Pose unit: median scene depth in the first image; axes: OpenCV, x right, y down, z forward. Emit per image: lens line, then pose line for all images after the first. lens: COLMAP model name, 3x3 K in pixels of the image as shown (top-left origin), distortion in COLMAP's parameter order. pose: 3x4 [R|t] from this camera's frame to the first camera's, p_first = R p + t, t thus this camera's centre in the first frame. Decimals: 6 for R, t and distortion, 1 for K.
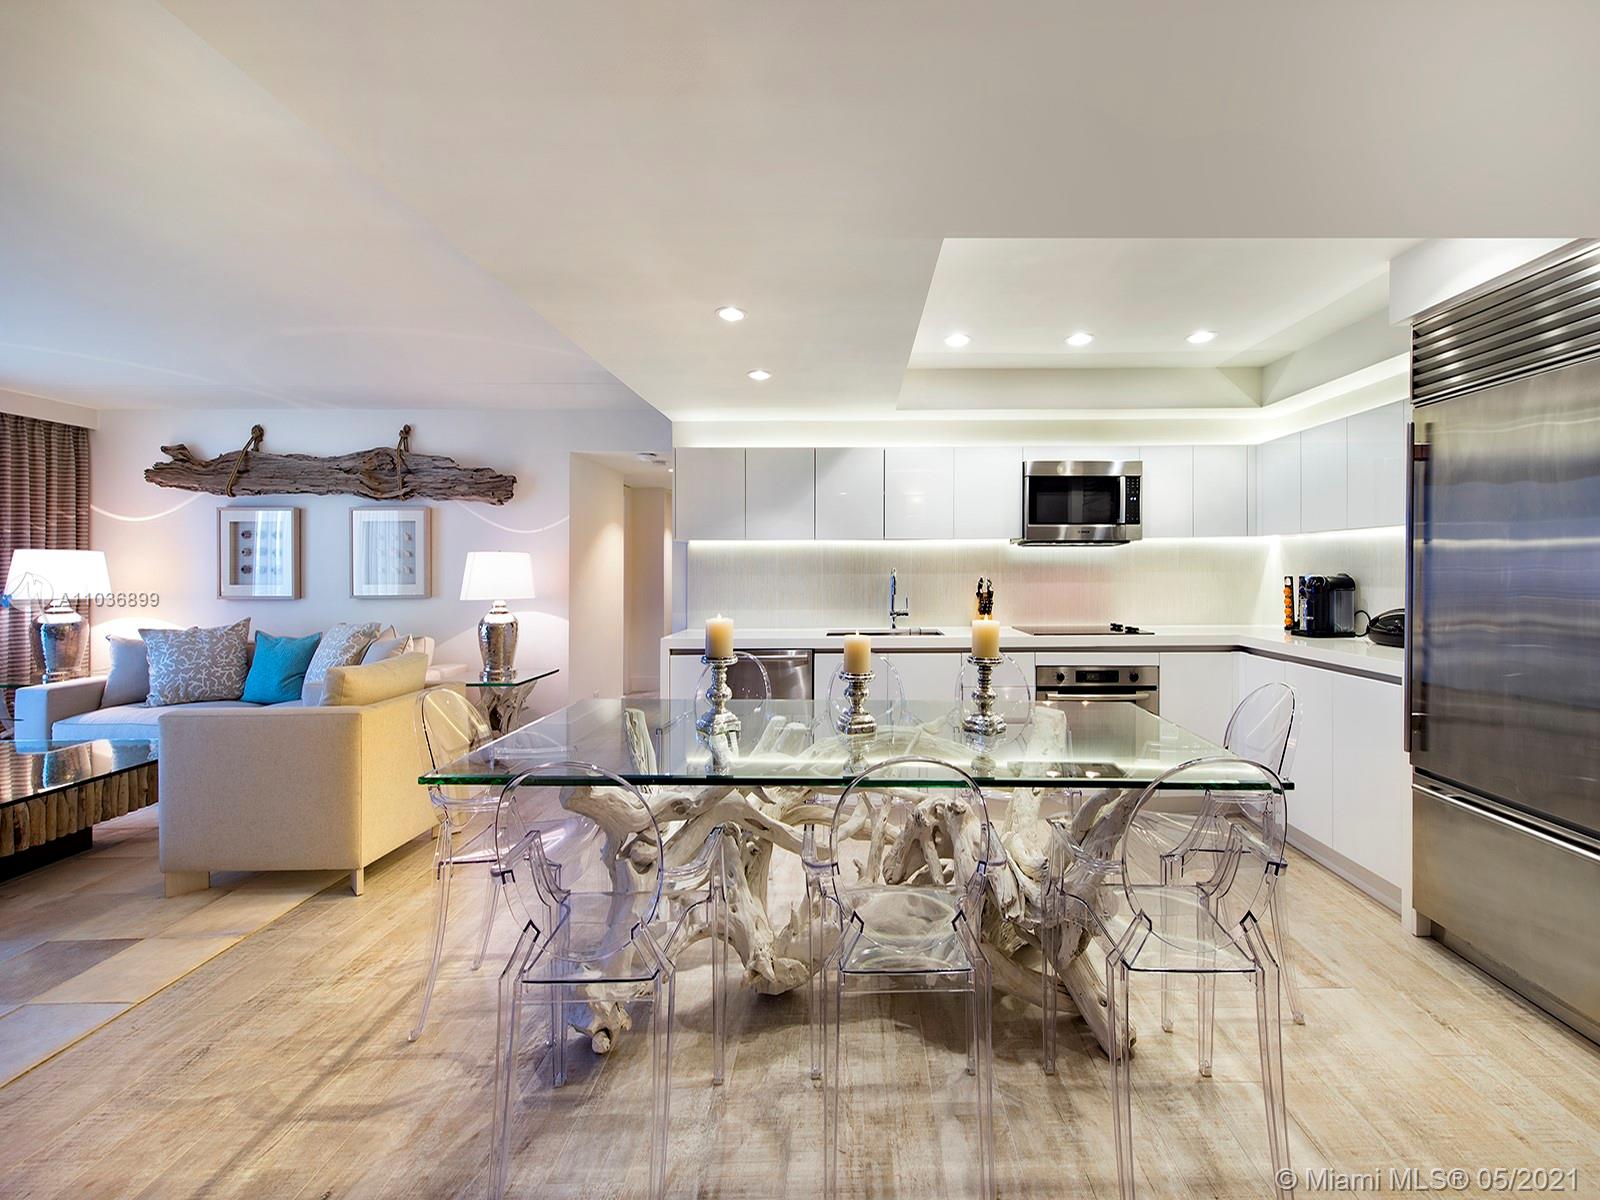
lens RADIAL K [[640.4, 0, 795.0], [0, 640.4, 586.3], [0, 0, 1]] dist [0.009795, -0.002758]
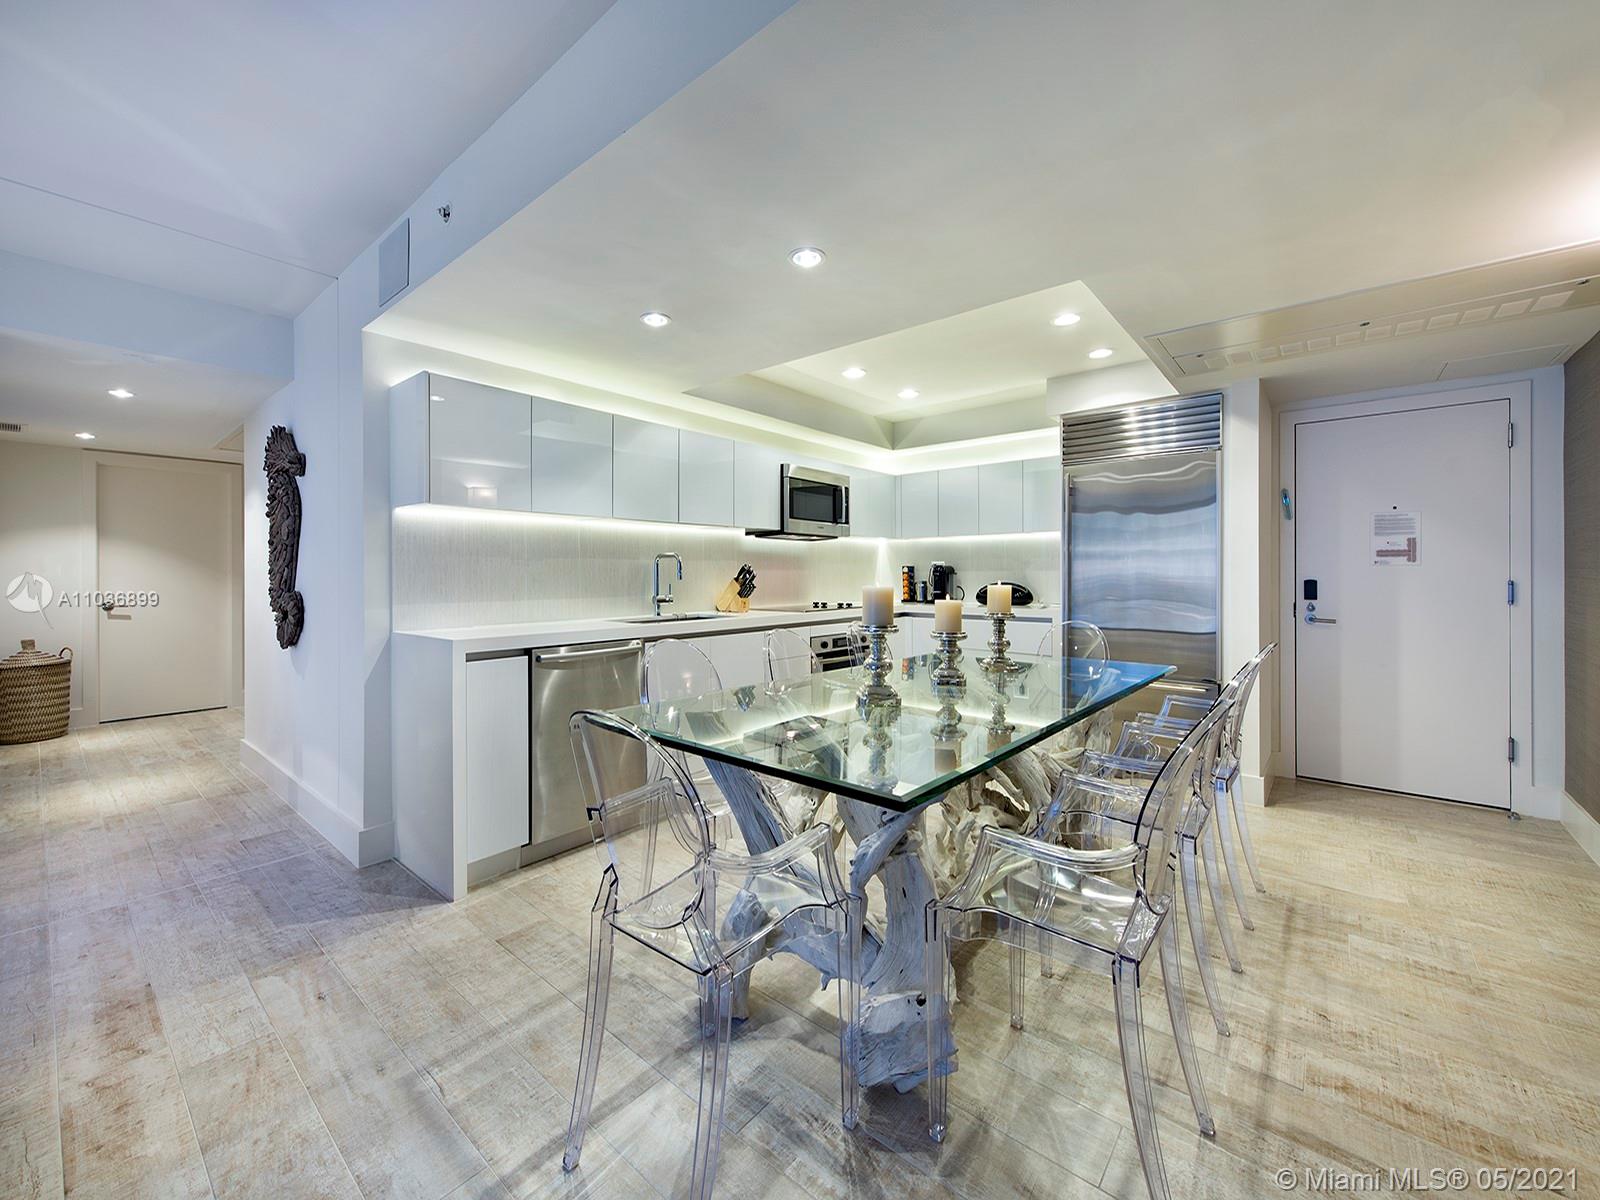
lens RADIAL K [[618.0, 0, 786.7], [0, 618.0, 576.2], [0, 0, 1]] dist [0.012217, -0.000407]
pose [[0.662061, 0.003940, 0.749440, -0.305977], [0.012570, 0.999787, -0.016361, 0.017375], [-0.749345, 0.020253, 0.661870, 0.166580]]
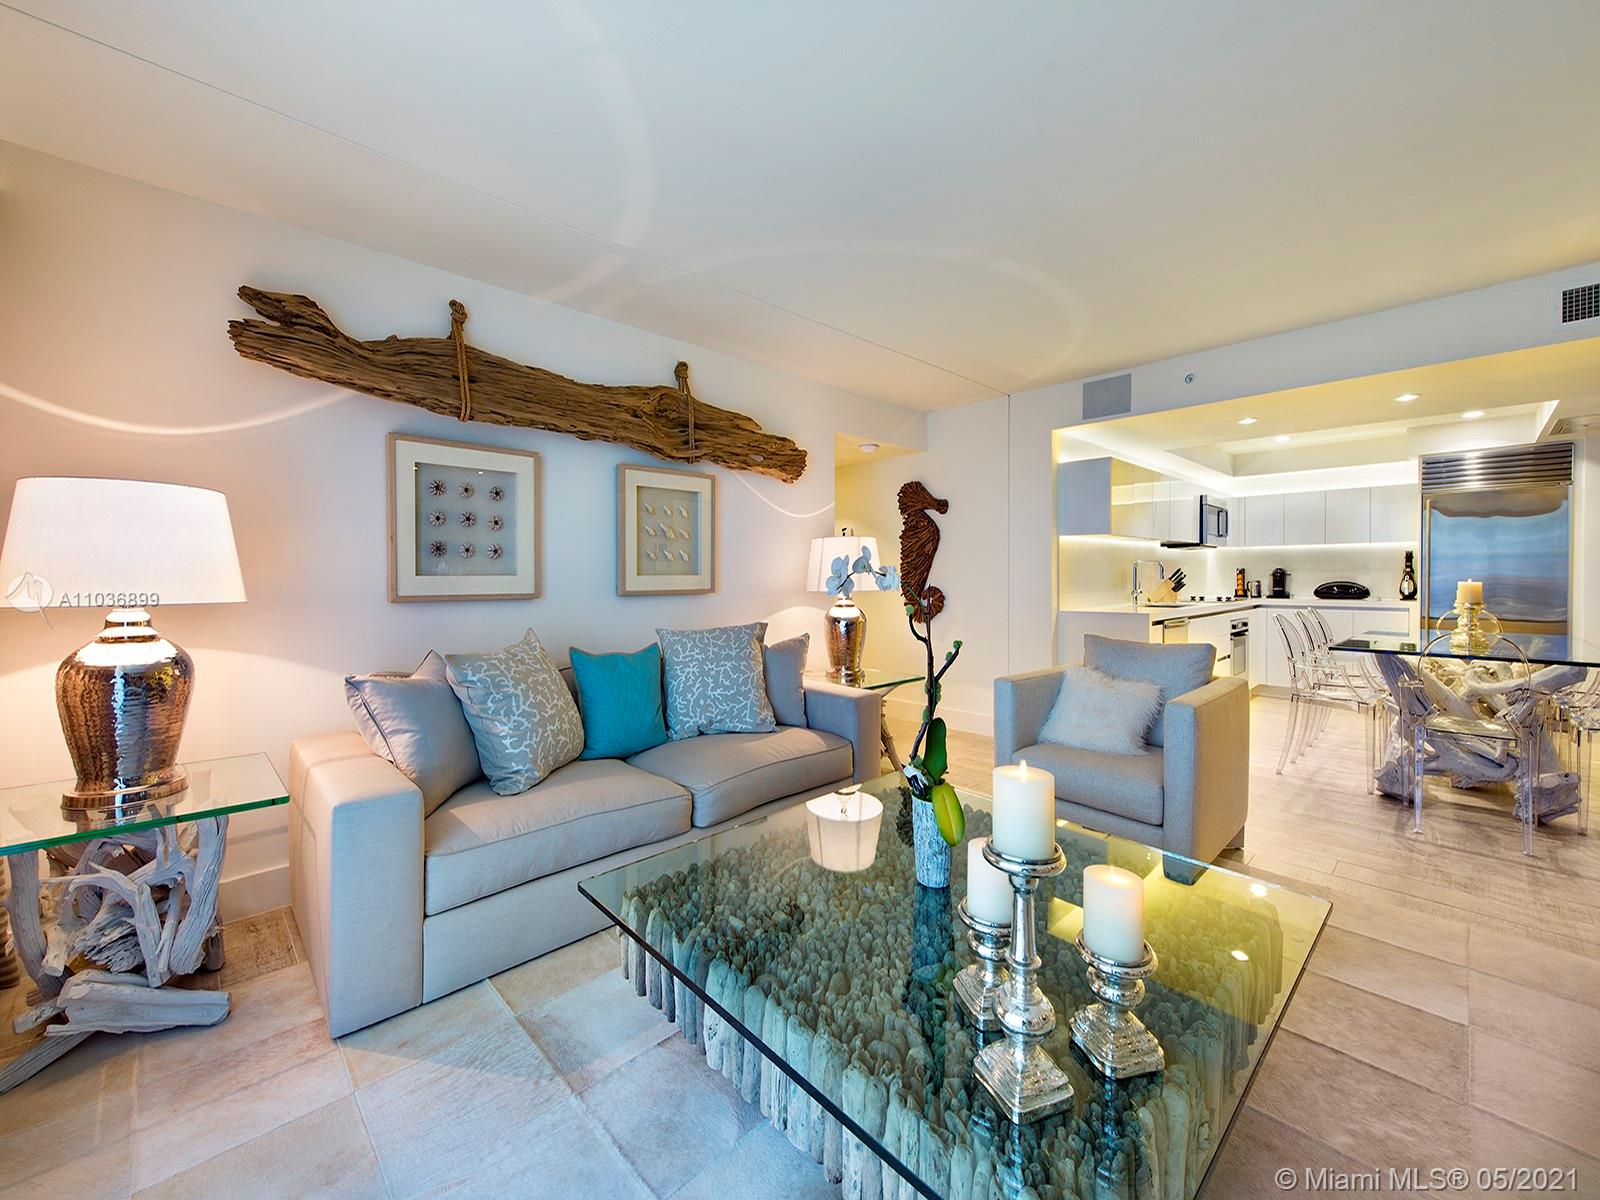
lens RADIAL K [[640.4, 0, 777.7], [0, 640.4, 598.2], [0, 0, 1]] dist [0.009795, -0.002758]
pose [[0.723800, -0.020791, 0.689696, -1.122587], [0.012909, 0.999779, 0.016591, 0.013526], [-0.689889, -0.003105, 0.723909, 0.412961]]
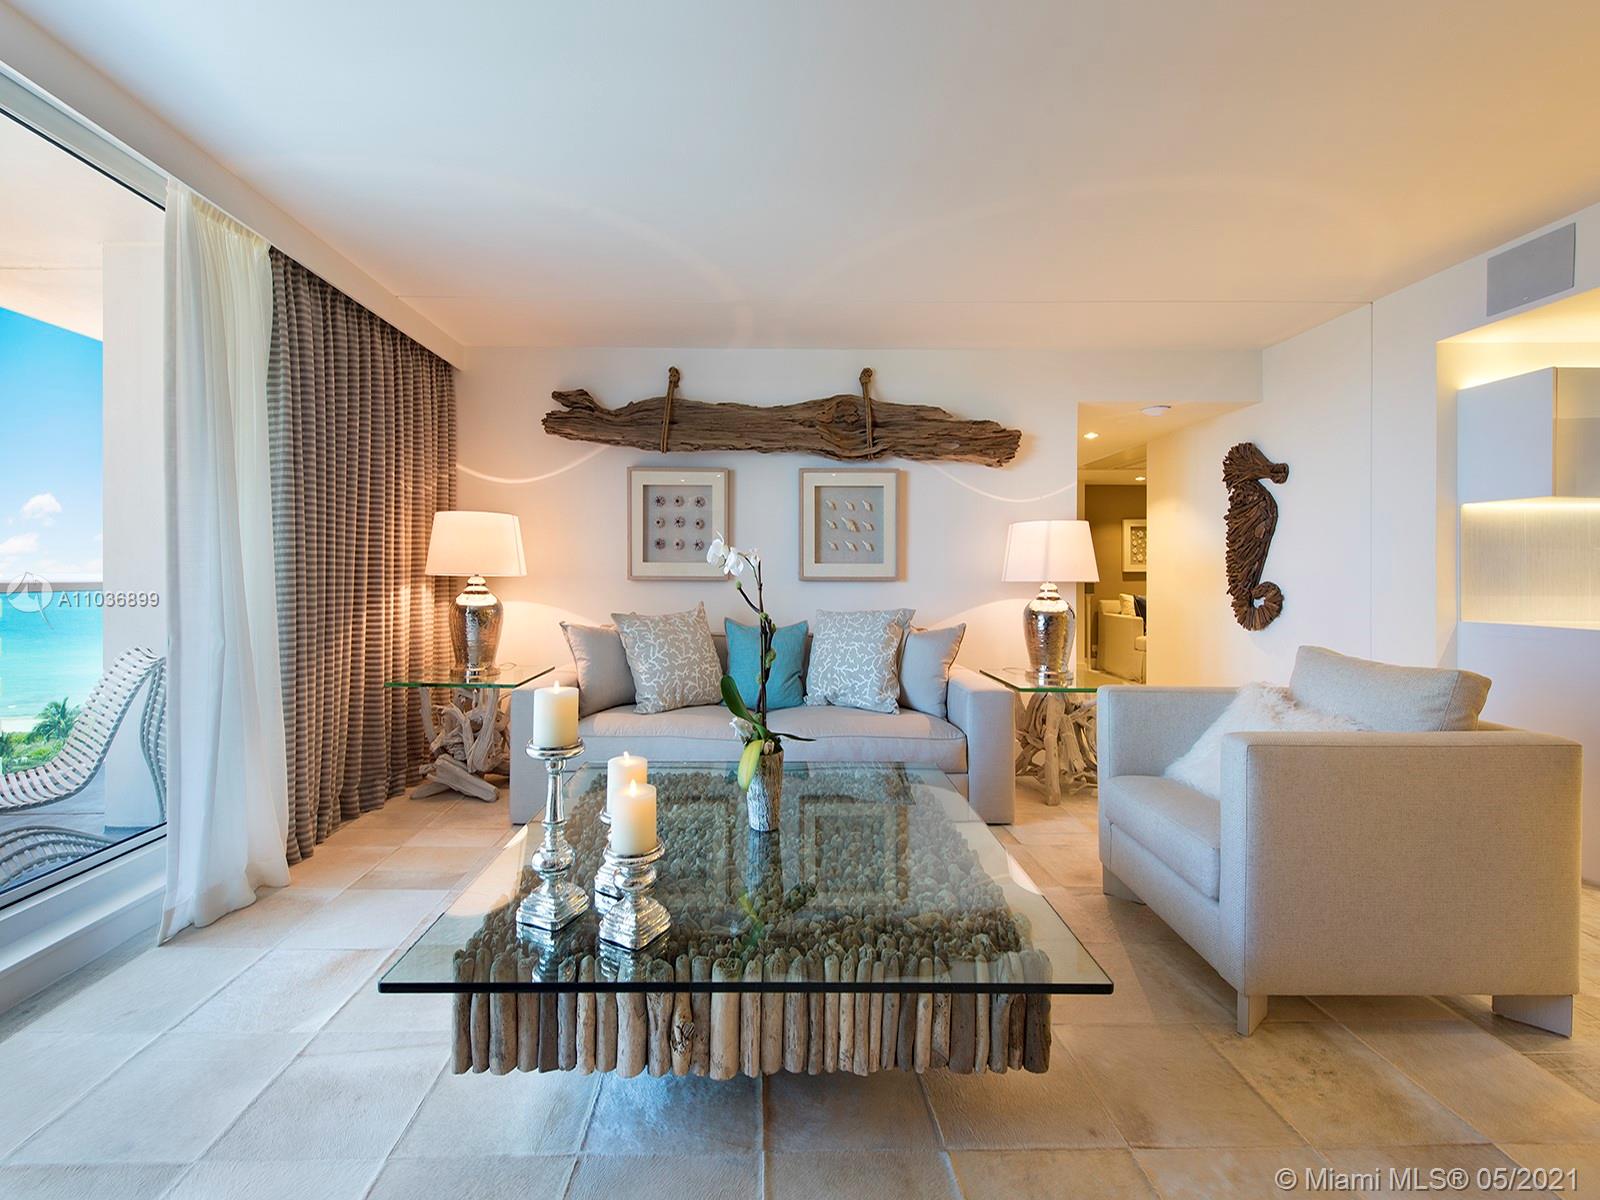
lens RADIAL K [[640.4, 0, 745.3], [0, 640.4, 588.3], [0, 0, 1]] dist [0.009795, -0.002758]
pose [[0.999710, 0.010873, 0.021482, -0.829996], [-0.010986, 0.999926, 0.005143, 0.027643], [-0.021425, -0.005378, 0.999756, 0.202420]]
